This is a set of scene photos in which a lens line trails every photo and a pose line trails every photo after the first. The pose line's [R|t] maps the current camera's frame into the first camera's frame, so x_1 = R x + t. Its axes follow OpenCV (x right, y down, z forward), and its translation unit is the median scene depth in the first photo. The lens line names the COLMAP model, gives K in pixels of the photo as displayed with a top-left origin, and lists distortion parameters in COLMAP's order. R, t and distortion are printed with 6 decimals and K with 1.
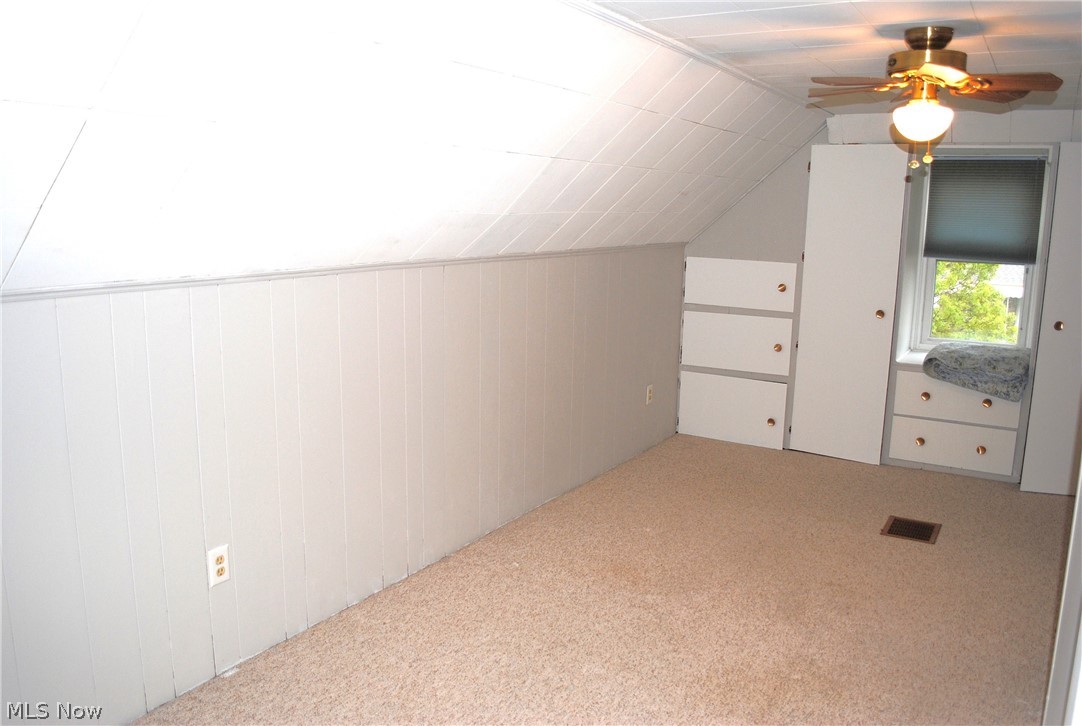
lens RADIAL K [[865.1, 0, 541.0], [0, 865.1, 363.0], [0, 0, 1]] dist [-0.089017, 0.046709]
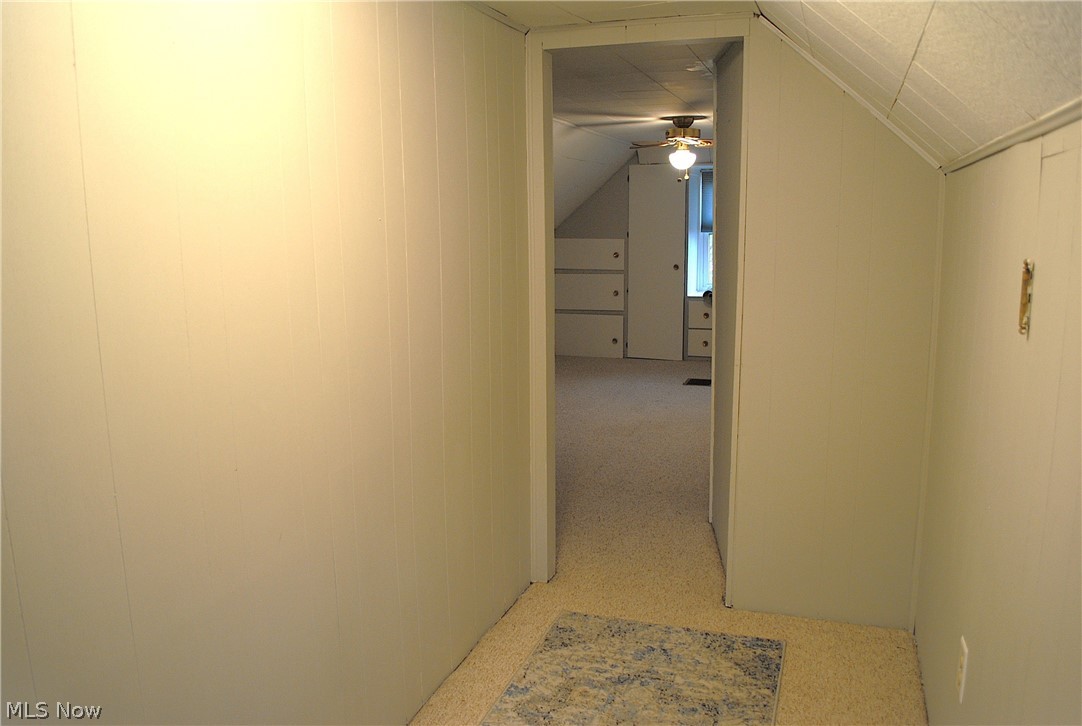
lens RADIAL K [[865.1, 0, 541.0], [0, 865.1, 363.0], [0, 0, 1]] dist [-0.089017, 0.046709]
pose [[0.978231, -0.062796, 0.197791, -0.191045], [0.064191, 0.997937, -0.000645, 0.108135], [-0.197342, 0.013327, 0.980244, -0.556126]]
